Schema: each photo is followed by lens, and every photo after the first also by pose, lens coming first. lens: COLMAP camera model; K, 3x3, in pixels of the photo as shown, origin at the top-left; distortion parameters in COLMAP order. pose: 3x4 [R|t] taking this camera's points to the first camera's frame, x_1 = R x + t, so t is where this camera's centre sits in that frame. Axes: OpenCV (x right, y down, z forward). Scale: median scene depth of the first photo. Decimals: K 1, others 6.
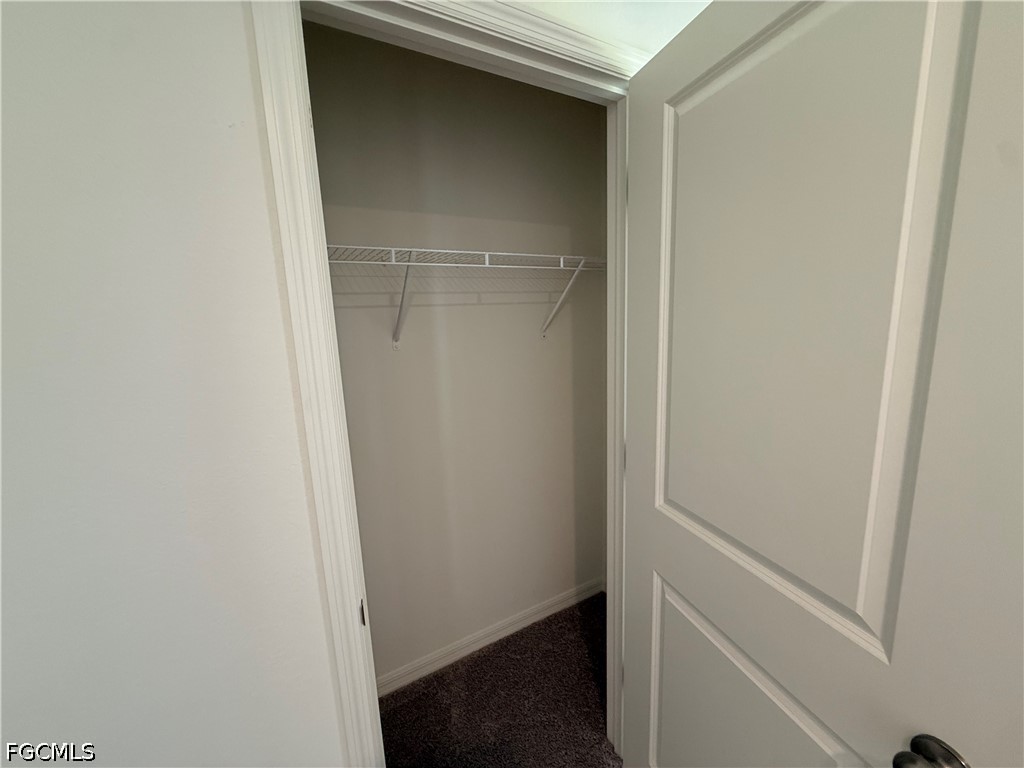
lens RADIAL K [[407.6, 0, 512.0], [0, 407.6, 384.0], [0, 0, 1]] dist [-0.001553, -0.000068]
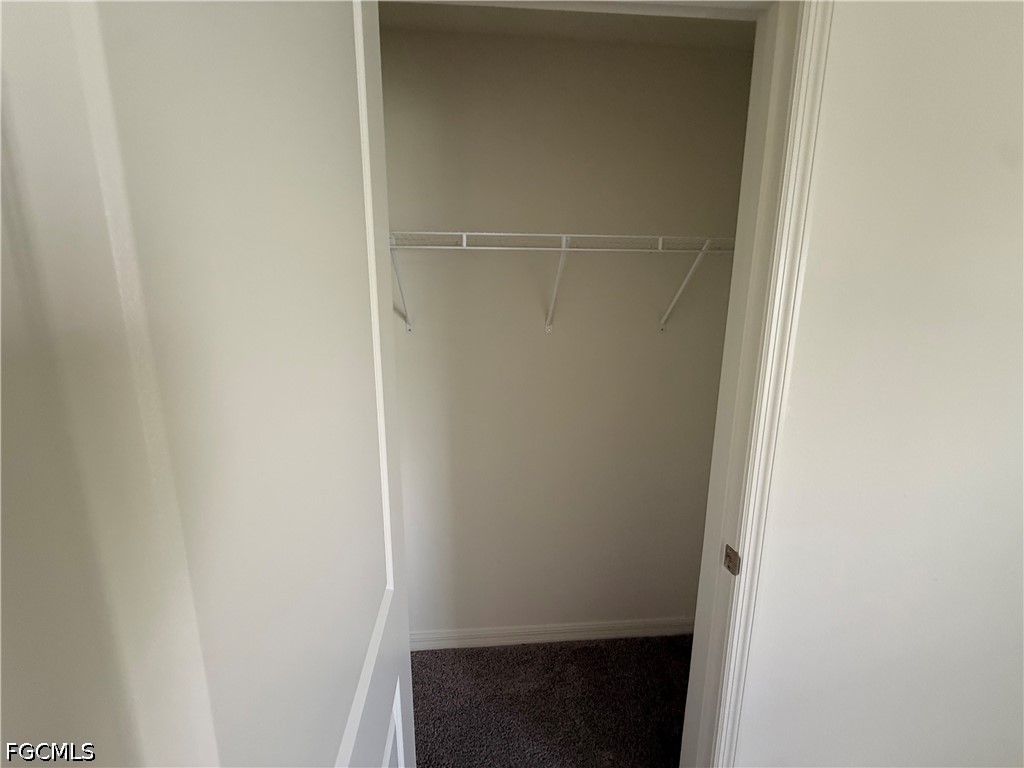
lens RADIAL K [[400.4, 0, 512.0], [0, 400.4, 384.0], [0, 0, 1]] dist [0.000116, -0.000004]
pose [[0.907134, 0.119262, -0.403589, 0.349136], [-0.104441, 0.992802, 0.058627, -0.044643], [0.407676, -0.011032, 0.913060, 0.190641]]
